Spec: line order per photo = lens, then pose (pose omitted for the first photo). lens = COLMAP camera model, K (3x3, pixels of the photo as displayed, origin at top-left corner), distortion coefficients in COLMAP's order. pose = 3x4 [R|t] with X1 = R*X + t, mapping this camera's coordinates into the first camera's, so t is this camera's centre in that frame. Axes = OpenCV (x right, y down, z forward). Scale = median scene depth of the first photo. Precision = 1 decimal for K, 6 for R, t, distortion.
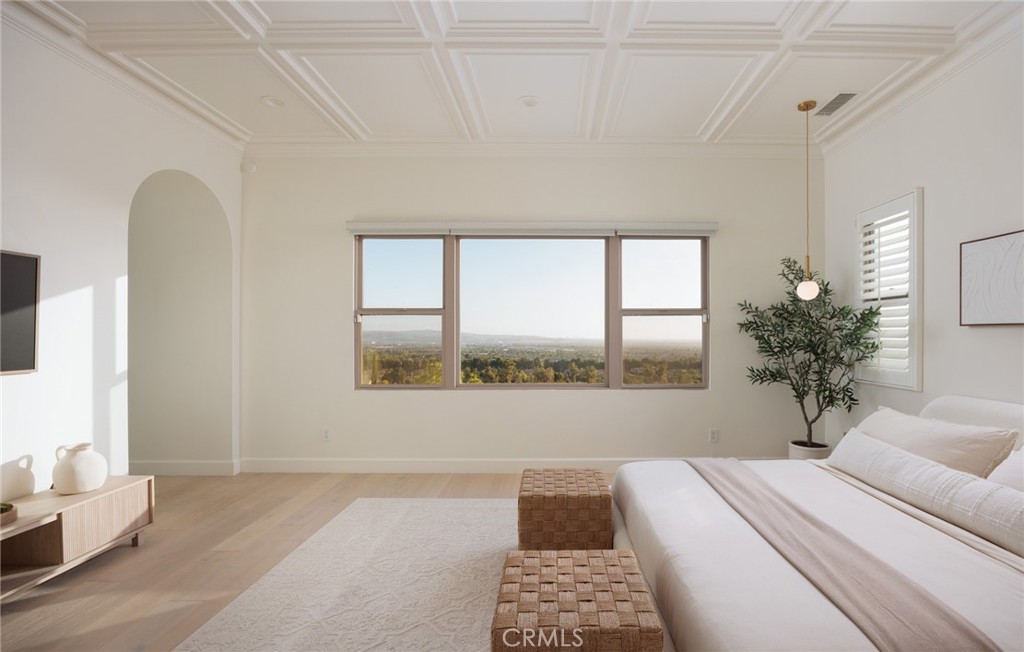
lens RADIAL K [[465.9, 0, 555.1], [0, 465.9, 333.8], [0, 0, 1]] dist [-0.023237, -0.000079]
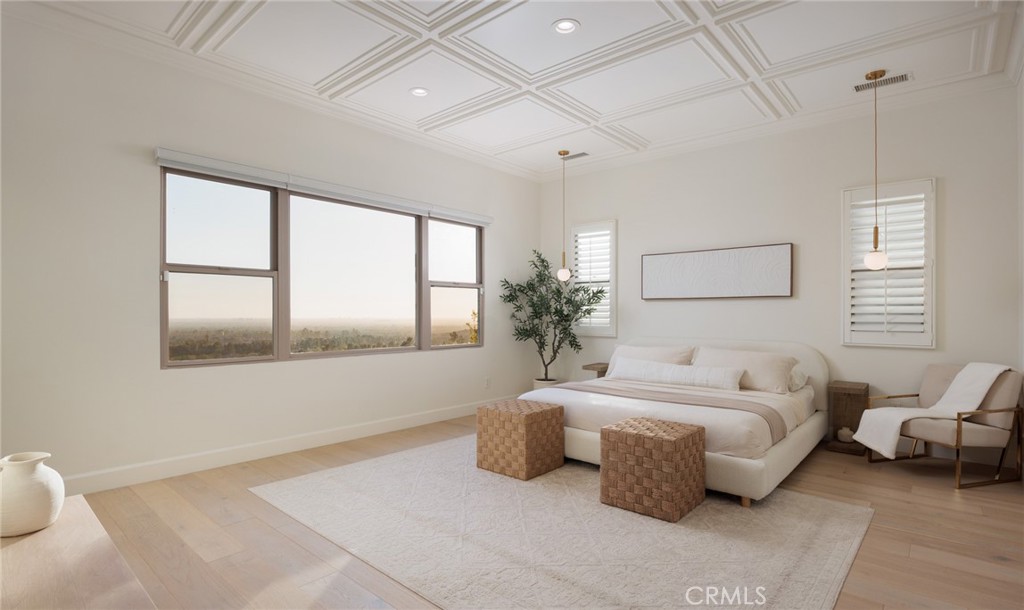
lens RADIAL K [[506.5, 0, 512.0], [0, 506.5, 305.0], [0, 0, 1]] dist [-0.002177, -0.000132]
pose [[0.666388, 0.013246, 0.745487, -0.706038], [-0.003494, 0.999887, -0.014643, 0.026690], [-0.745597, 0.007153, 0.666359, 0.017191]]
